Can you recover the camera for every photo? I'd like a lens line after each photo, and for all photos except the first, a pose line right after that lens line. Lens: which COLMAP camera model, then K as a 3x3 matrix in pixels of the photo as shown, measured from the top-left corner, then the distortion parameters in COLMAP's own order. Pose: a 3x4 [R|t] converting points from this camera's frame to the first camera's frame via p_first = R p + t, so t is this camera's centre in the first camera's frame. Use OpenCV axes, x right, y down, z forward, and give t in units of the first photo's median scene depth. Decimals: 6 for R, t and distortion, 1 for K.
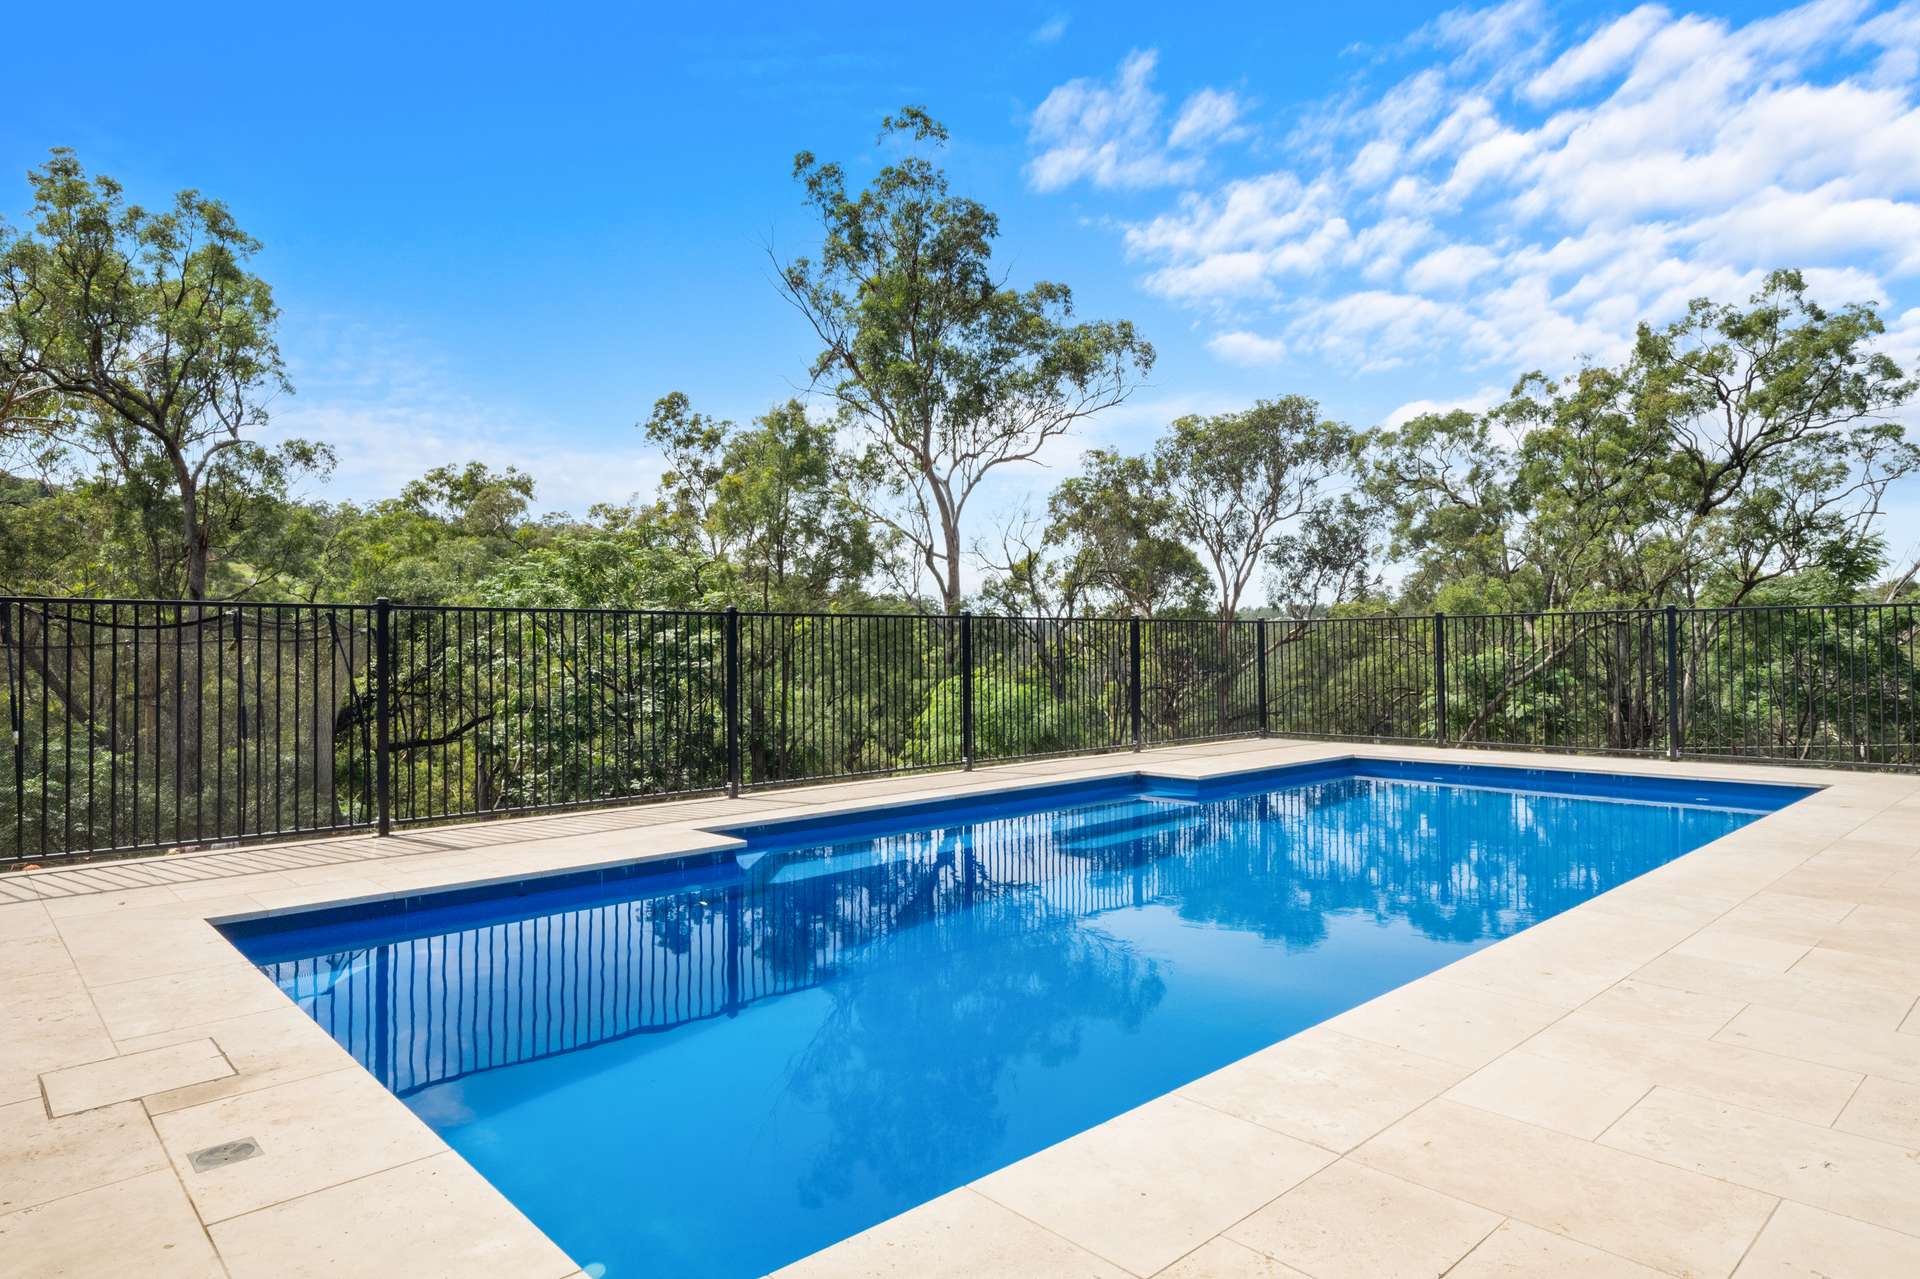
lens RADIAL K [[1107.8, 0, 970.6], [0, 1107.8, 622.2], [0, 0, 1]] dist [-0.027187, -0.001284]
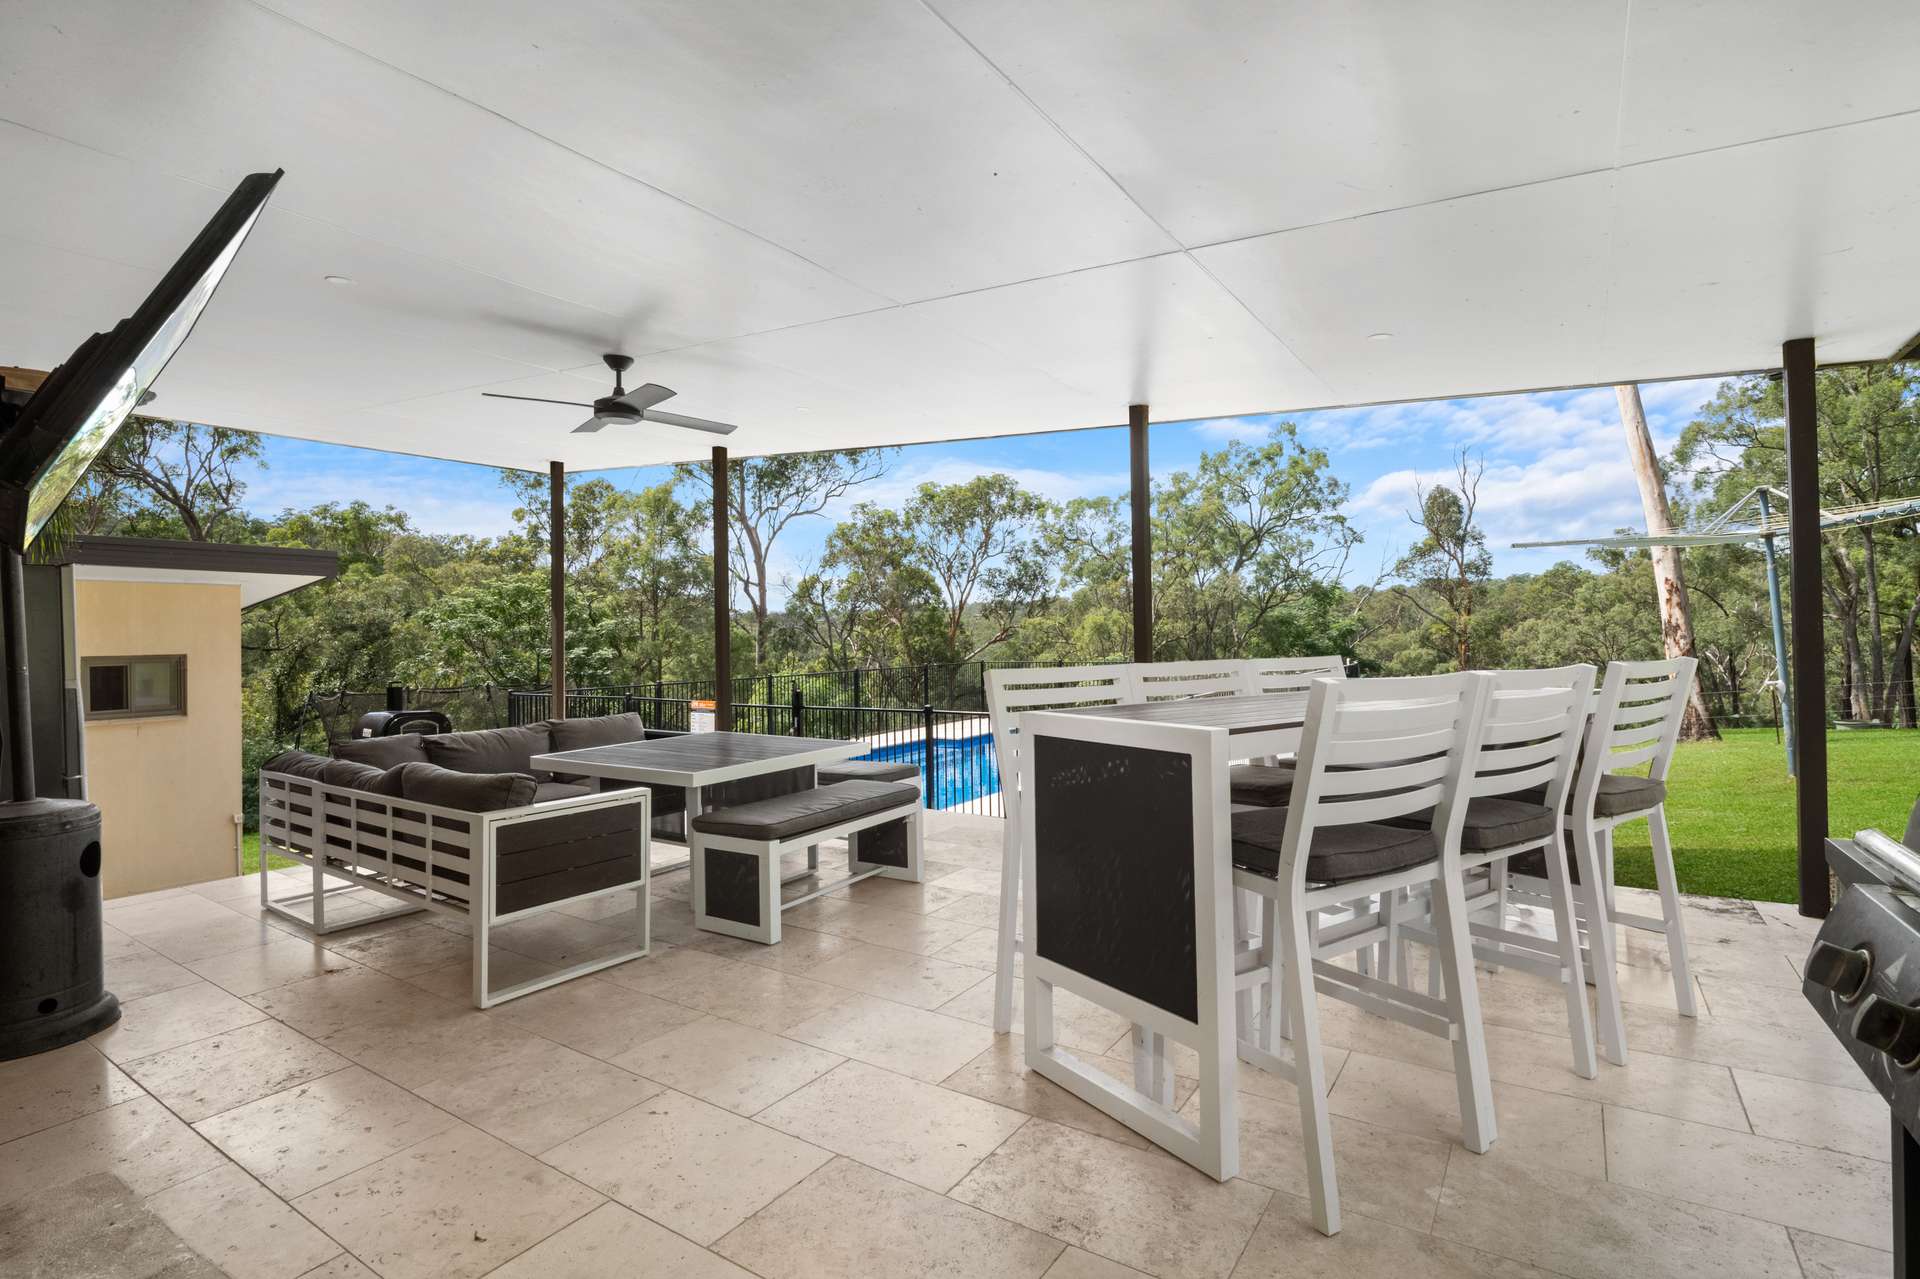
lens RADIAL K [[916.6, 0, 996.4], [0, 916.6, 644.9], [0, 0, 1]] dist [-0.022710, 0.000266]
pose [[0.962576, -0.009530, 0.270846, -0.039045], [-0.000618, 0.999302, 0.037356, -0.023150], [-0.271012, -0.036125, 0.961898, -0.162160]]
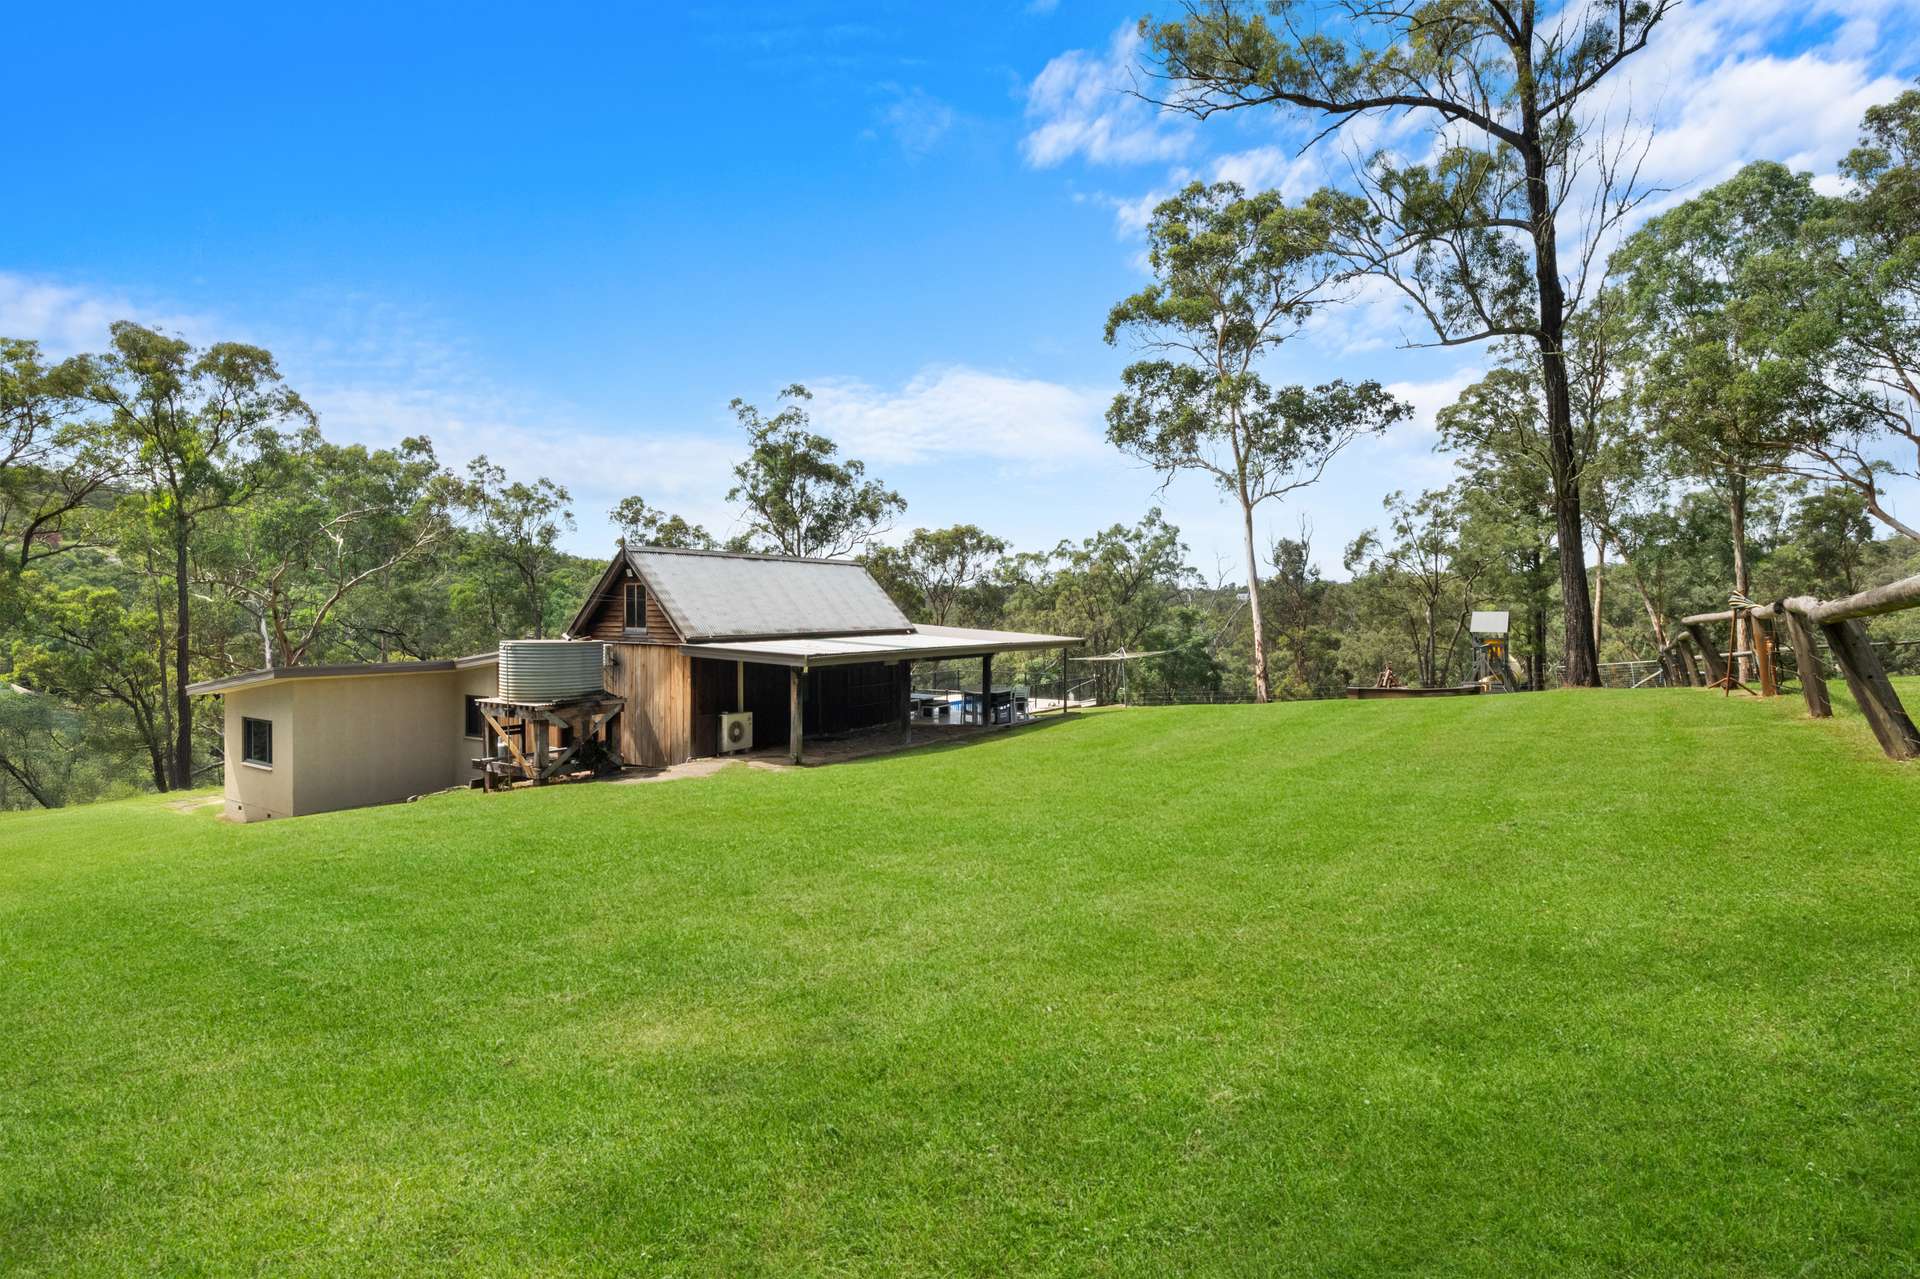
lens RADIAL K [[916.6, 0, 960.4], [0, 916.6, 635.6], [0, 0, 1]] dist [-0.022710, 0.000266]
pose [[0.964377, 0.005083, 0.264483, -0.170535], [-0.018424, 0.998678, 0.047985, -0.075720], [-0.263890, -0.051149, 0.963196, -0.621268]]
